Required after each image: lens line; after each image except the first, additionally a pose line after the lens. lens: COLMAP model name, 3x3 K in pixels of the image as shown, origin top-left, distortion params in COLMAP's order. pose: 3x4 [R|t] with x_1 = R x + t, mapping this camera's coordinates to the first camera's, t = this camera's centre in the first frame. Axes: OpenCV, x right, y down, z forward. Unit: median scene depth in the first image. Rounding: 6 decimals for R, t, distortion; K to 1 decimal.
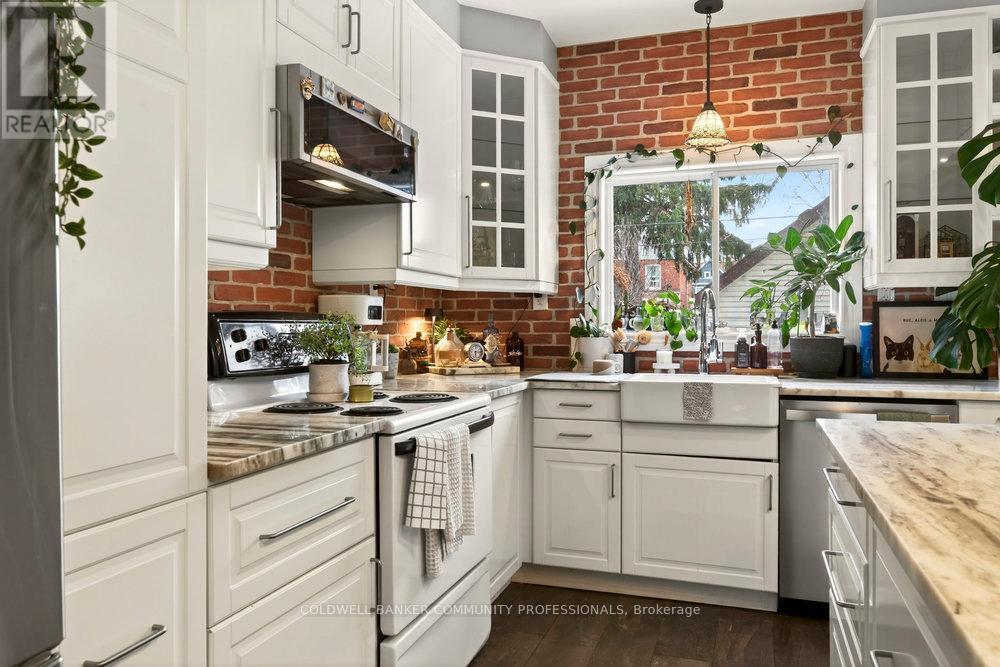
lens RADIAL K [[721.3, 0, 498.7], [0, 721.3, 328.2], [0, 0, 1]] dist [-0.003471, -0.008797]
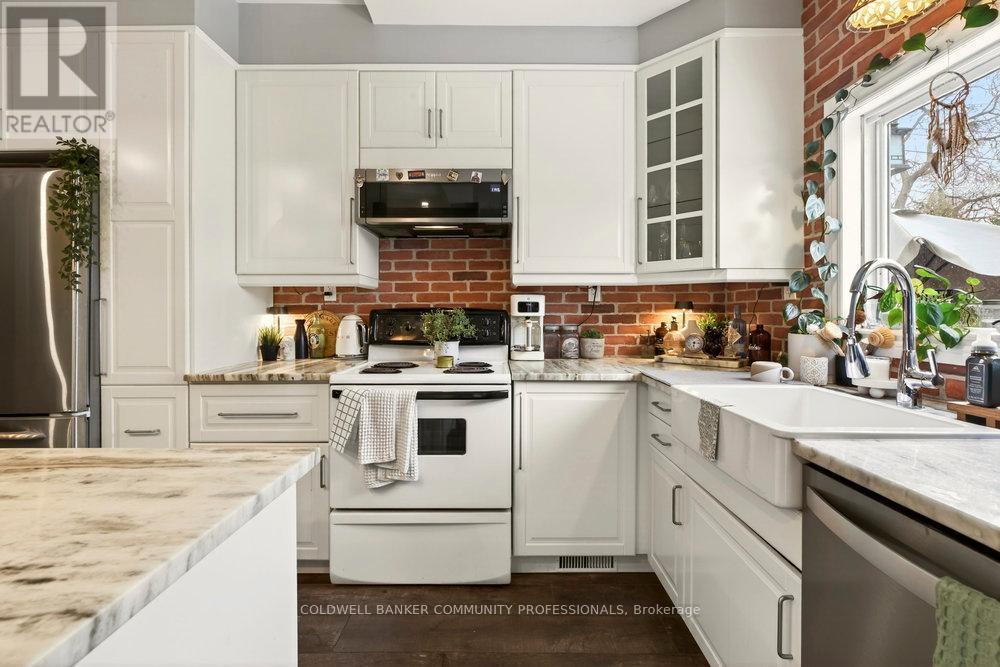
lens RADIAL K [[455.7, 0, 502.7], [0, 455.7, 315.1], [0, 0, 1]] dist [-0.005279, 0.000455]
pose [[0.332333, 0.006201, -0.943142, 0.538548], [-0.005541, 0.999974, 0.004622, -0.008869], [0.943146, 0.003690, 0.332358, 0.579155]]
